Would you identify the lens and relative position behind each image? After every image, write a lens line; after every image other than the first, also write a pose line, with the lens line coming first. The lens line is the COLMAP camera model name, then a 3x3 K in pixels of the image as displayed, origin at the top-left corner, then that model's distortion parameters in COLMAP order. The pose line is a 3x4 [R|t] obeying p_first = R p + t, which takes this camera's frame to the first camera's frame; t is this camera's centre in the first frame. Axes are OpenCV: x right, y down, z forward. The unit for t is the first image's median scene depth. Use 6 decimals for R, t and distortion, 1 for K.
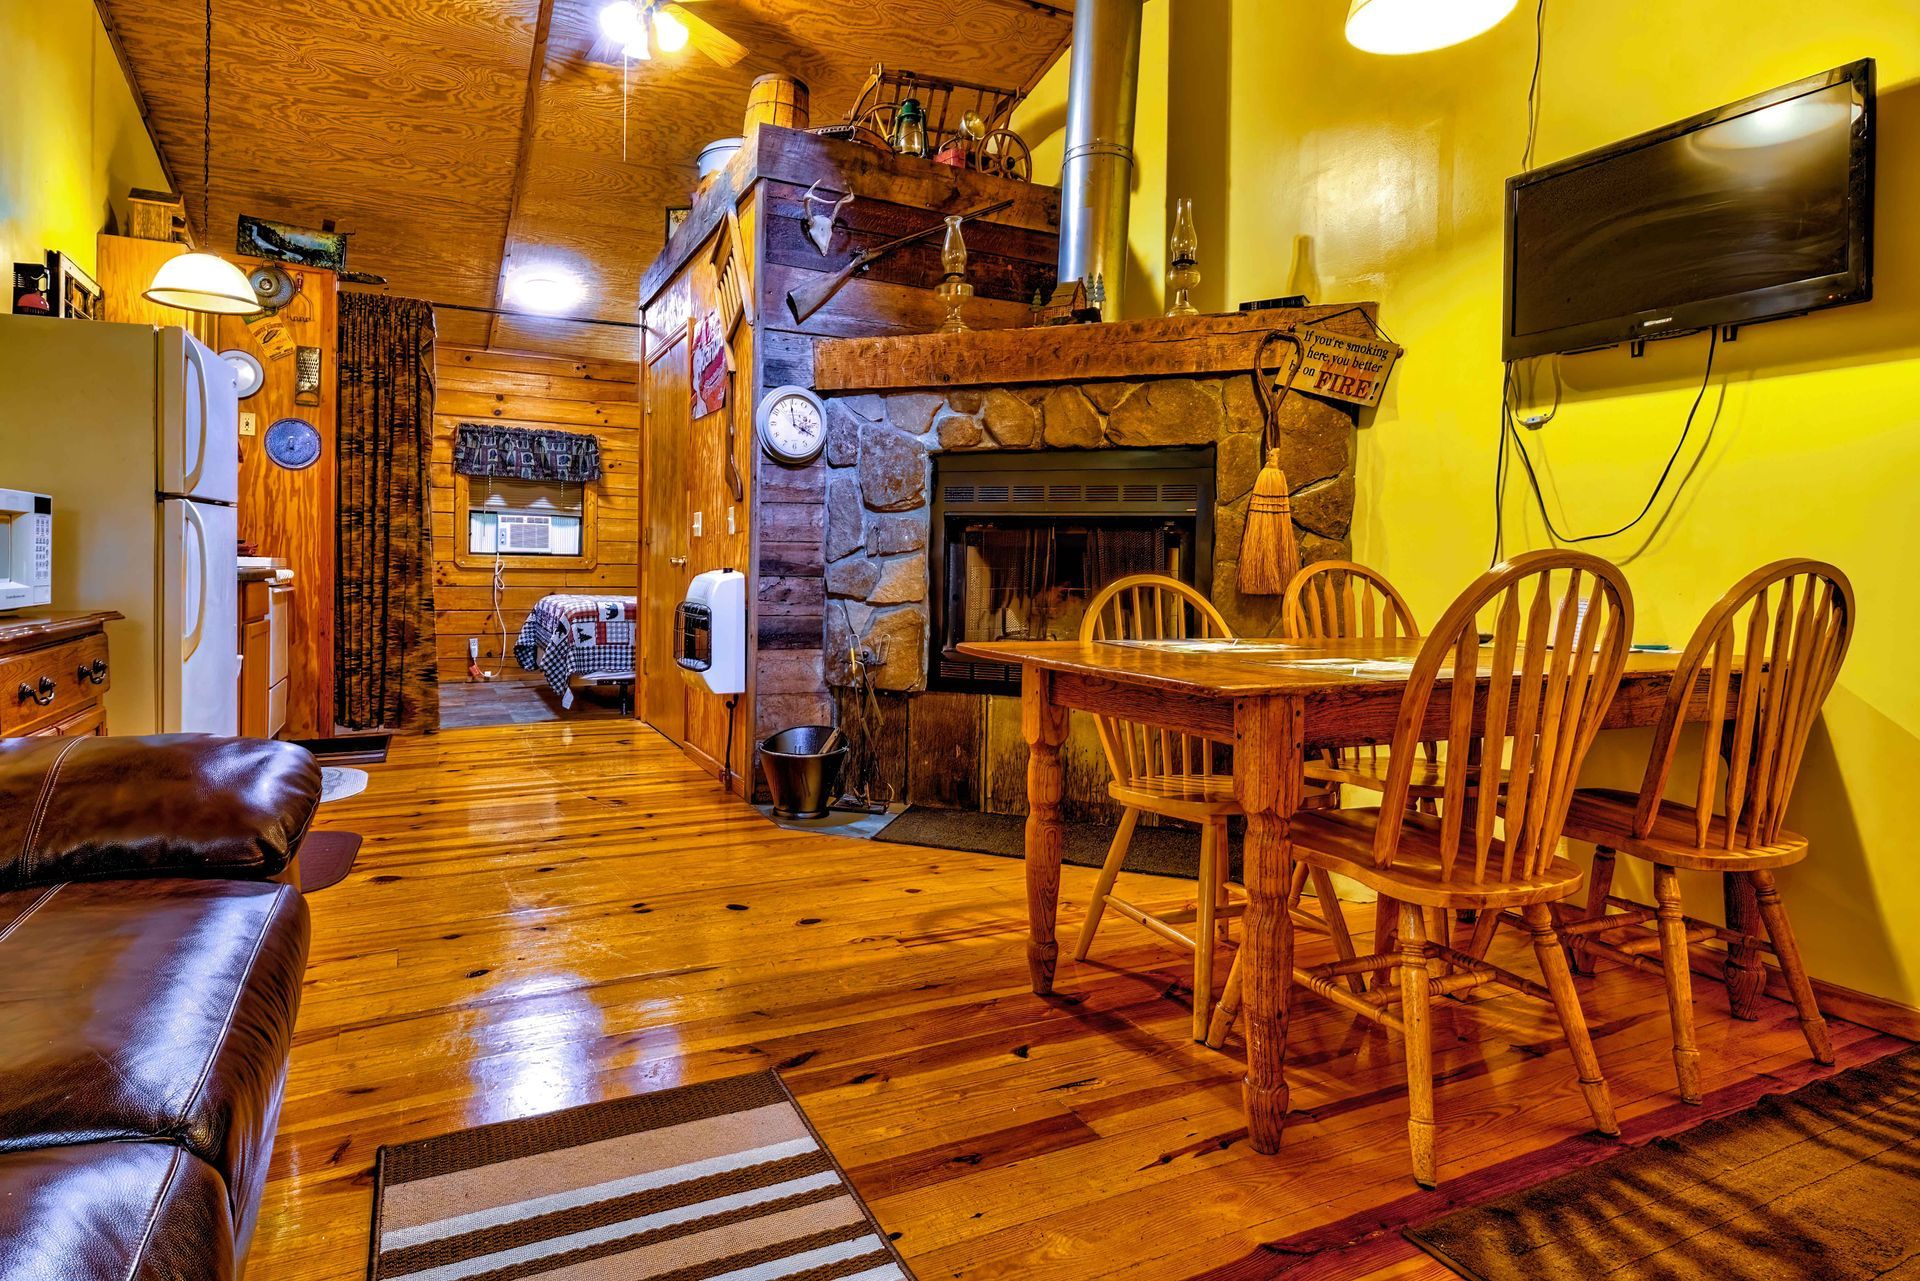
lens RADIAL K [[1010.3, 0, 916.5], [0, 1010.3, 597.1], [0, 0, 1]] dist [0.005845, -0.000353]
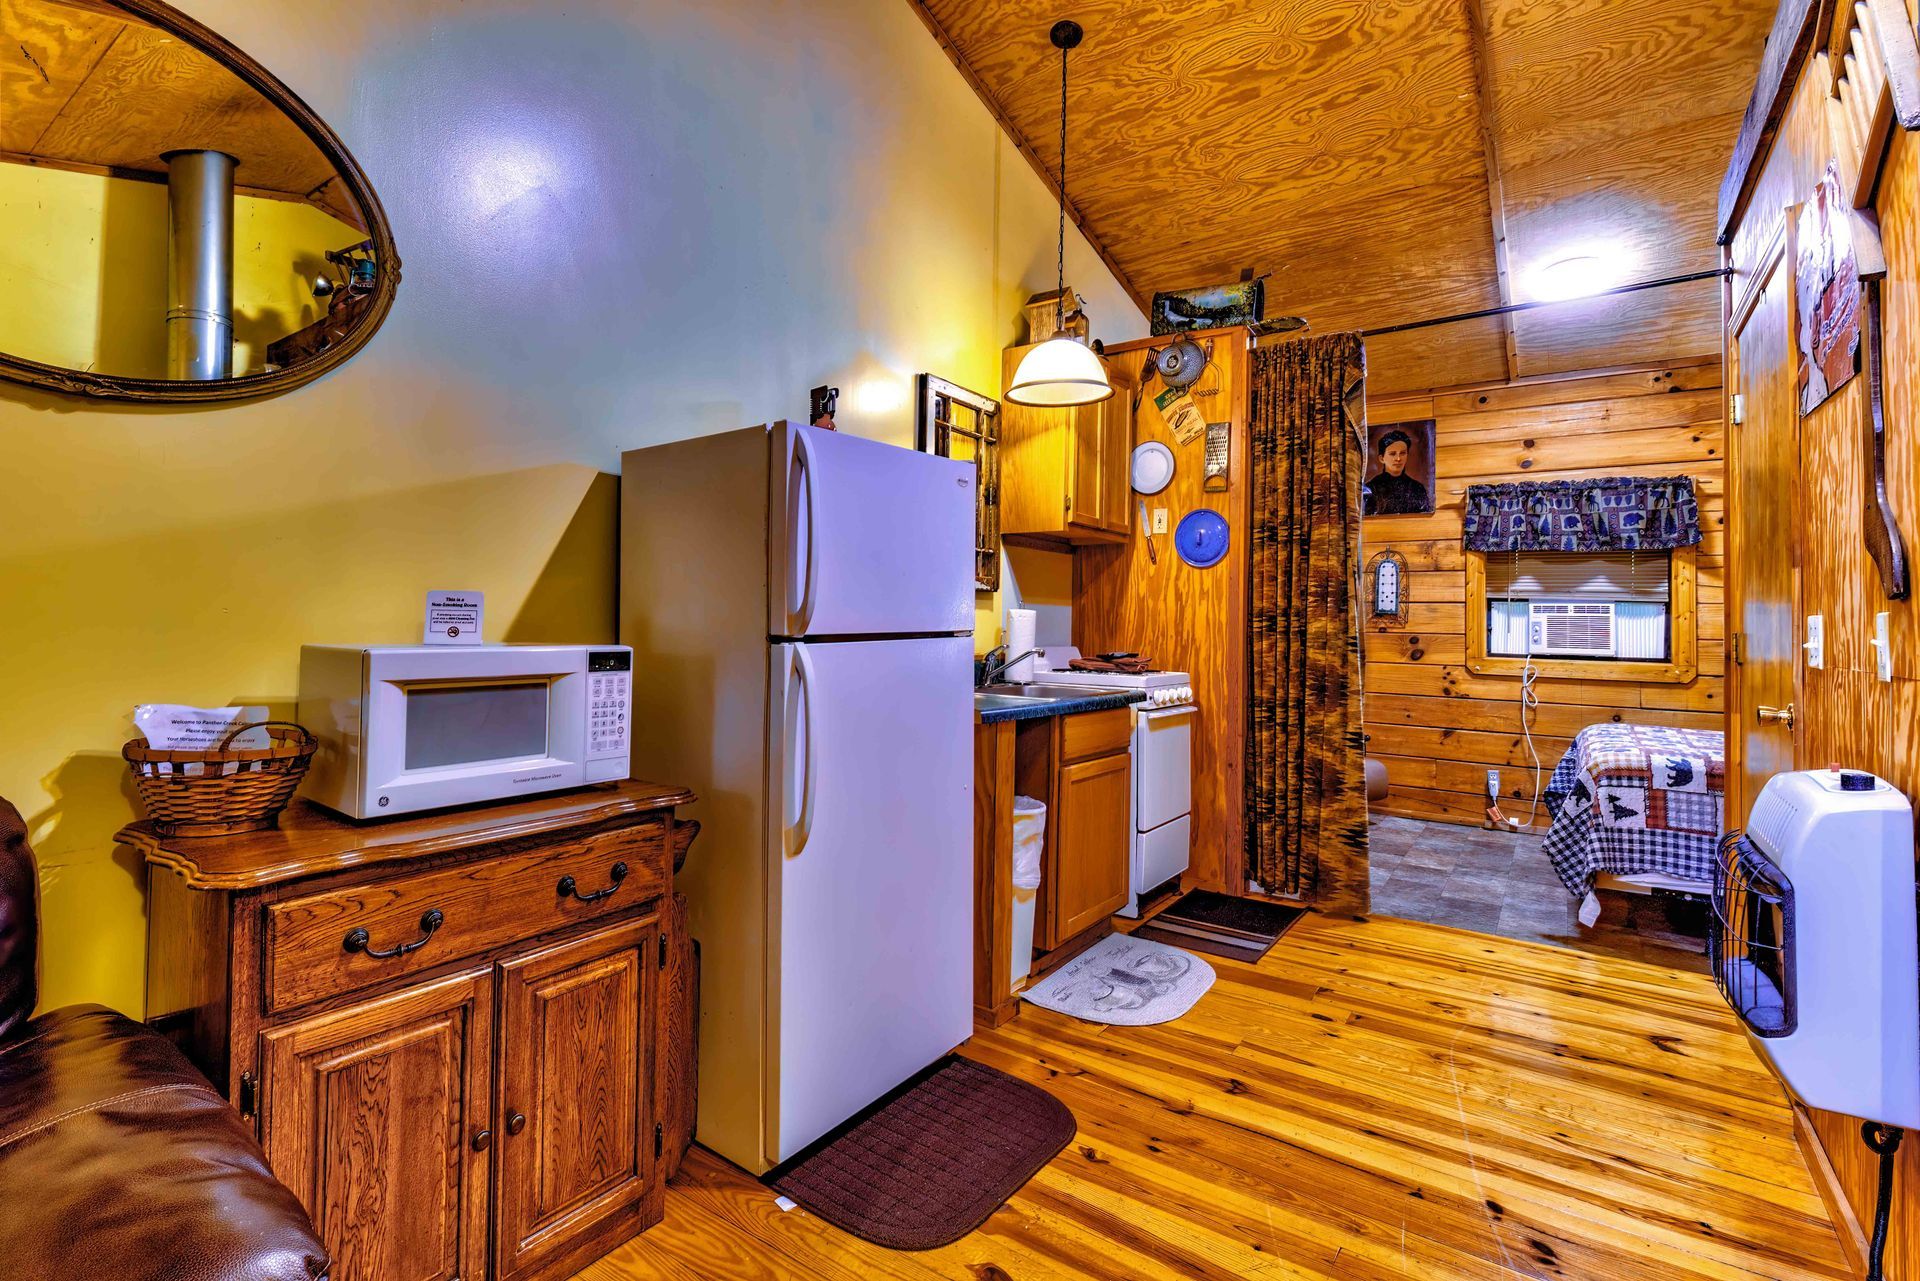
lens RADIAL K [[938.8, 0, 919.1], [0, 938.8, 596.1], [0, 0, 1]] dist [0.023388, -0.018538]
pose [[0.474818, -0.030534, -0.879554, -0.034982], [-0.030331, 0.998236, -0.051029, -0.060783], [0.879561, 0.050907, 0.473054, 0.460275]]
